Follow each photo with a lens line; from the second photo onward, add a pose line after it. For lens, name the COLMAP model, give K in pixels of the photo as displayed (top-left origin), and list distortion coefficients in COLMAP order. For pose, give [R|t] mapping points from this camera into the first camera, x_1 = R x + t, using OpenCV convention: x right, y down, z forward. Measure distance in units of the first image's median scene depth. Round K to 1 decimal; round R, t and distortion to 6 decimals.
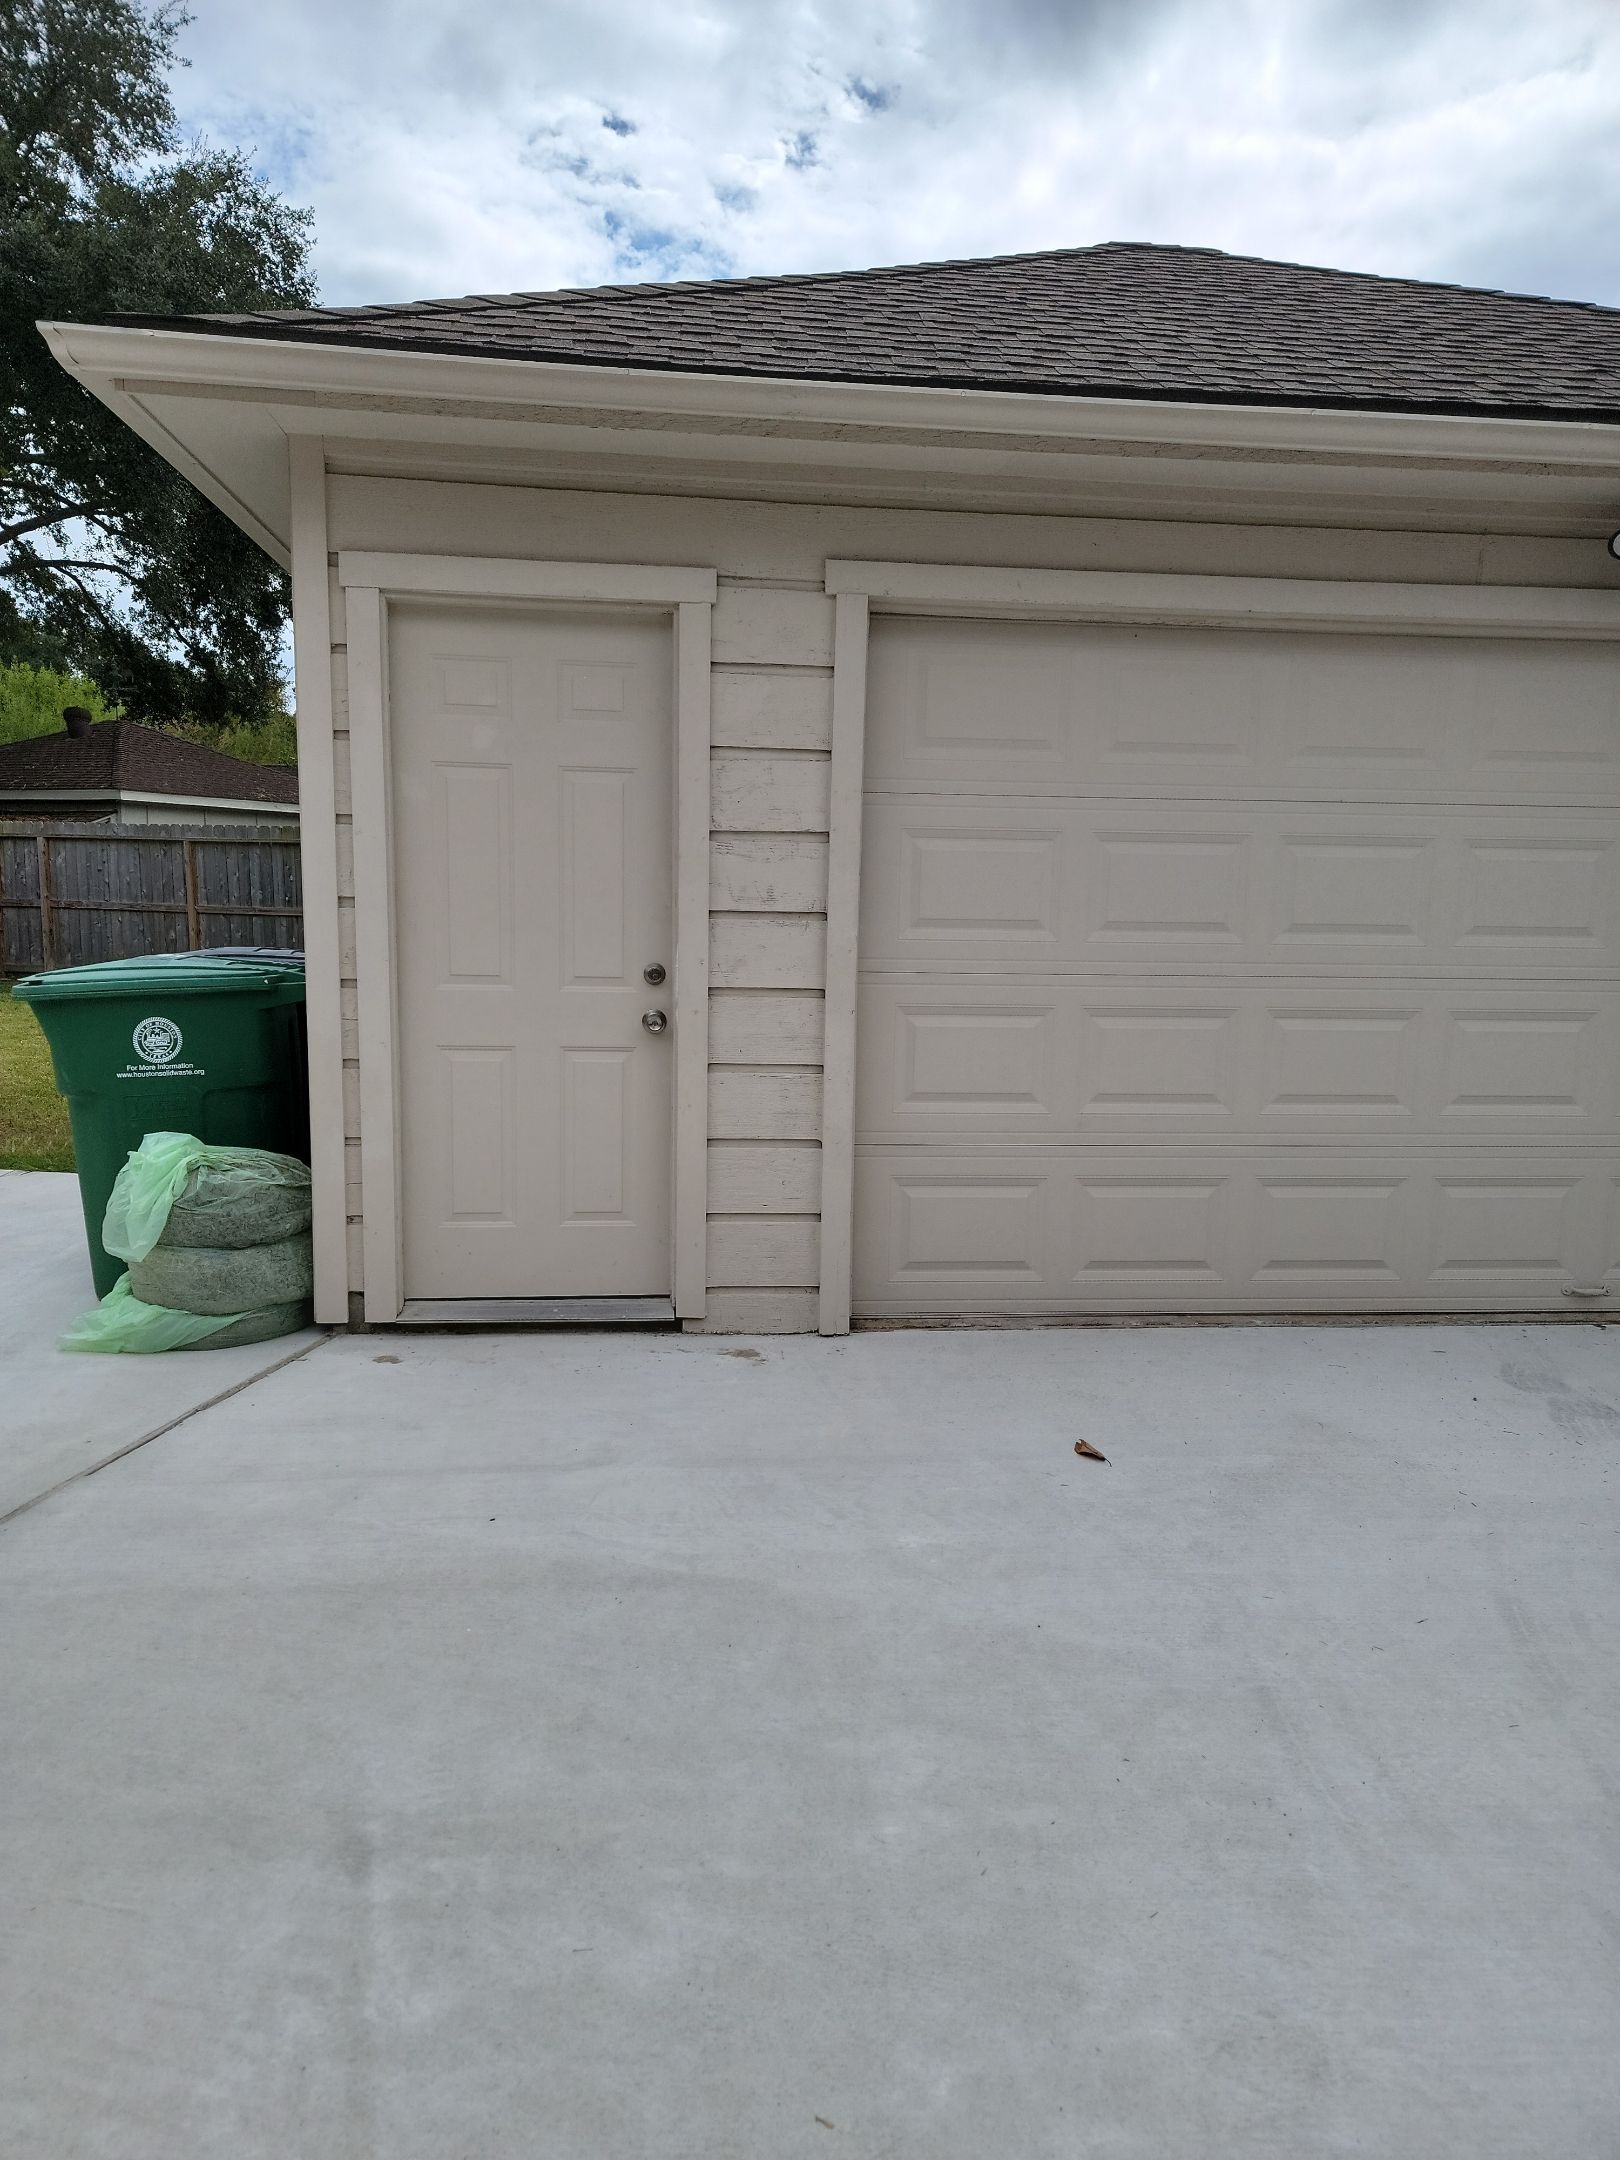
lens RADIAL K [[1492.3, 0, 781.0], [0, 1492.3, 1089.6], [0, 0, 1]] dist [0.091856, -0.090698]
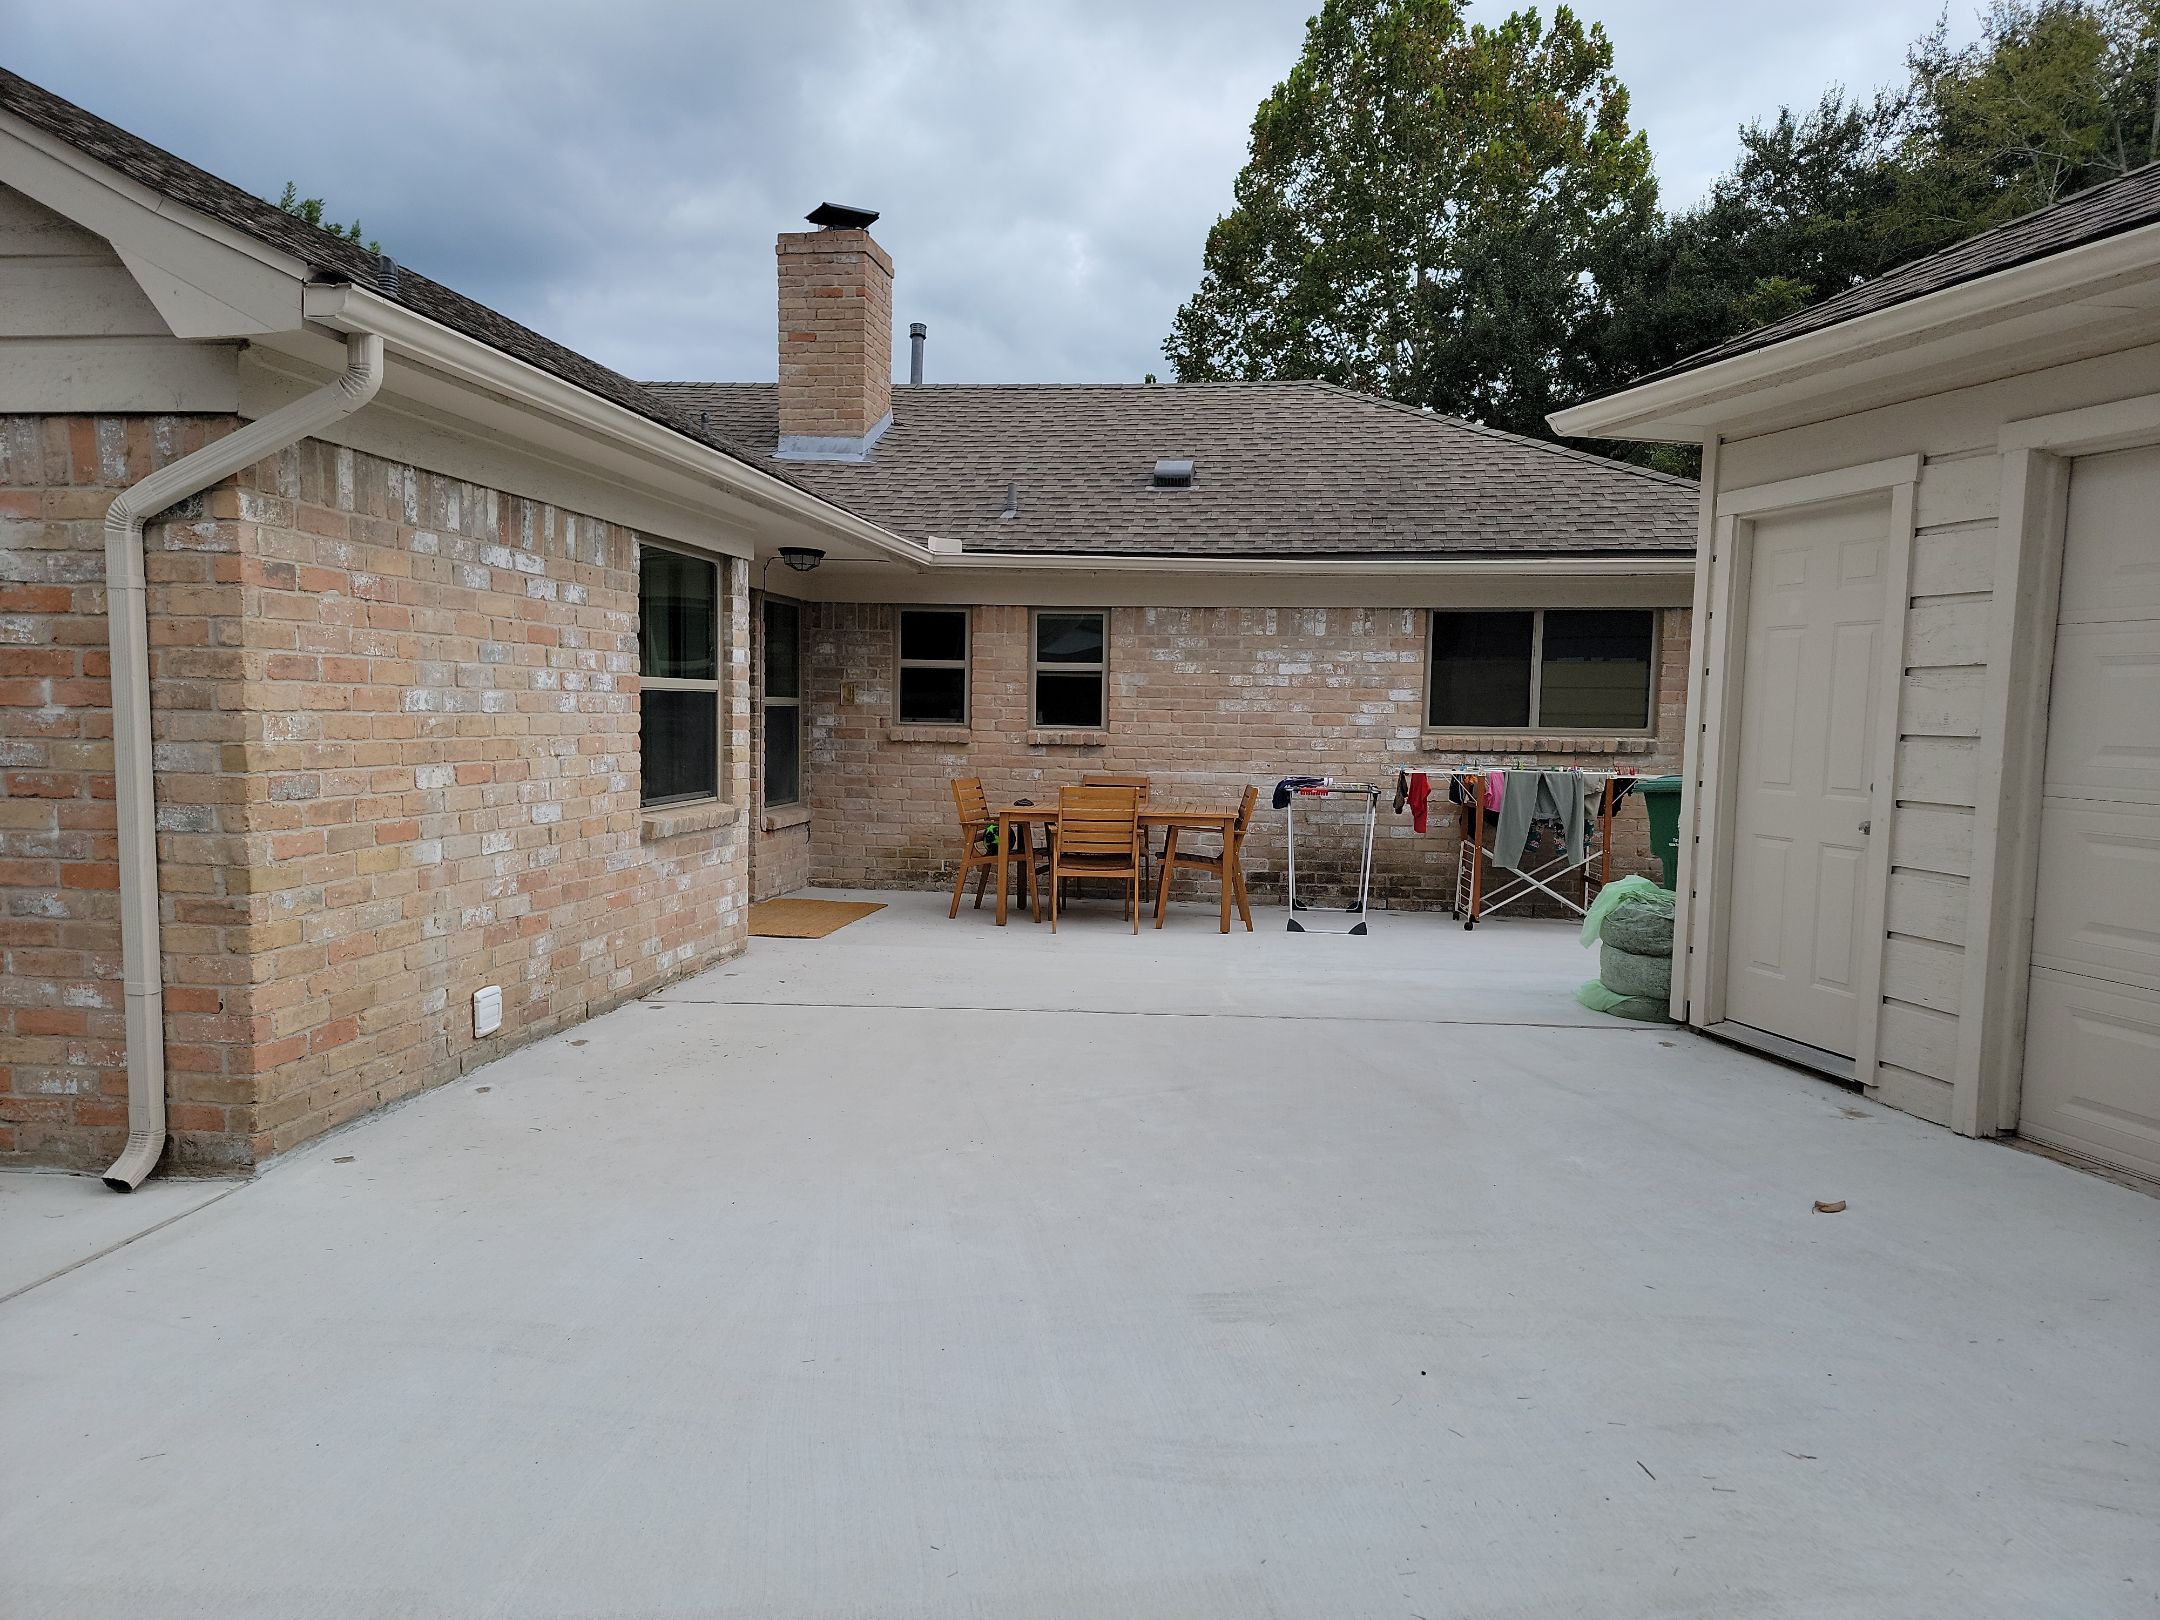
lens RADIAL K [[1492.3, 0, 1103.1], [0, 1492.3, 827.3], [0, 0, 1]] dist [0.091856, -0.090698]
pose [[0.150530, 0.063792, -0.986545, 1.014626], [-0.156565, 0.986860, 0.039924, 0.001864], [0.976129, 0.148449, 0.158540, 0.204714]]
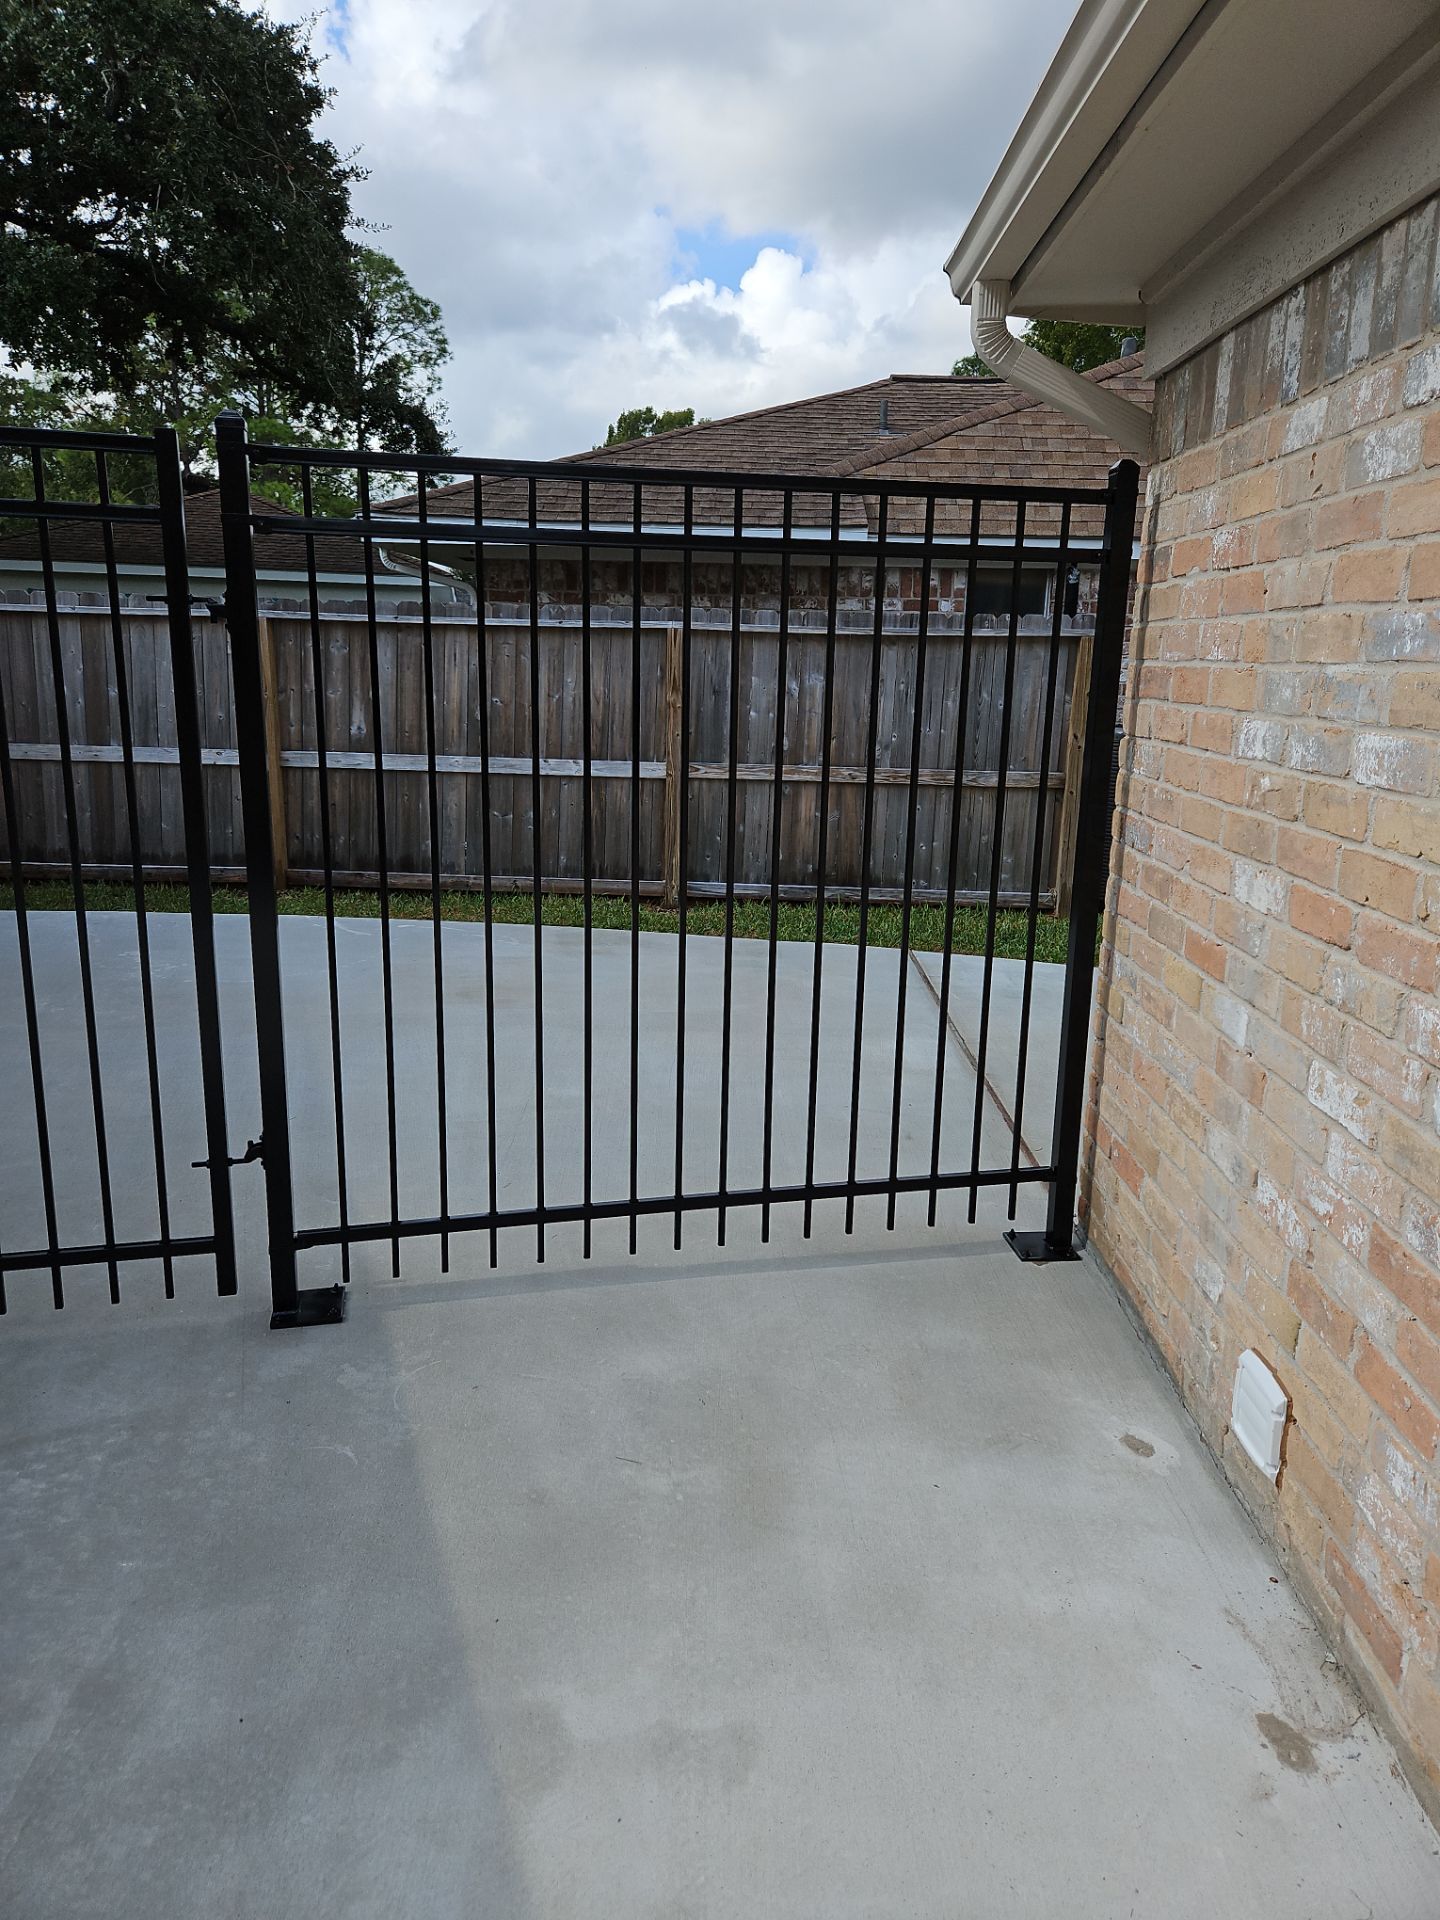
lens RADIAL K [[1278.2, 0, 713.9], [0, 1278.2, 953.7], [0, 0, 1]] dist [0.073310, -0.063556]
pose [[-0.242995, -0.243003, 0.939097, -0.638861], [0.111491, 0.954702, 0.275889, -0.053040], [-0.963599, 0.171740, -0.204895, 0.207794]]
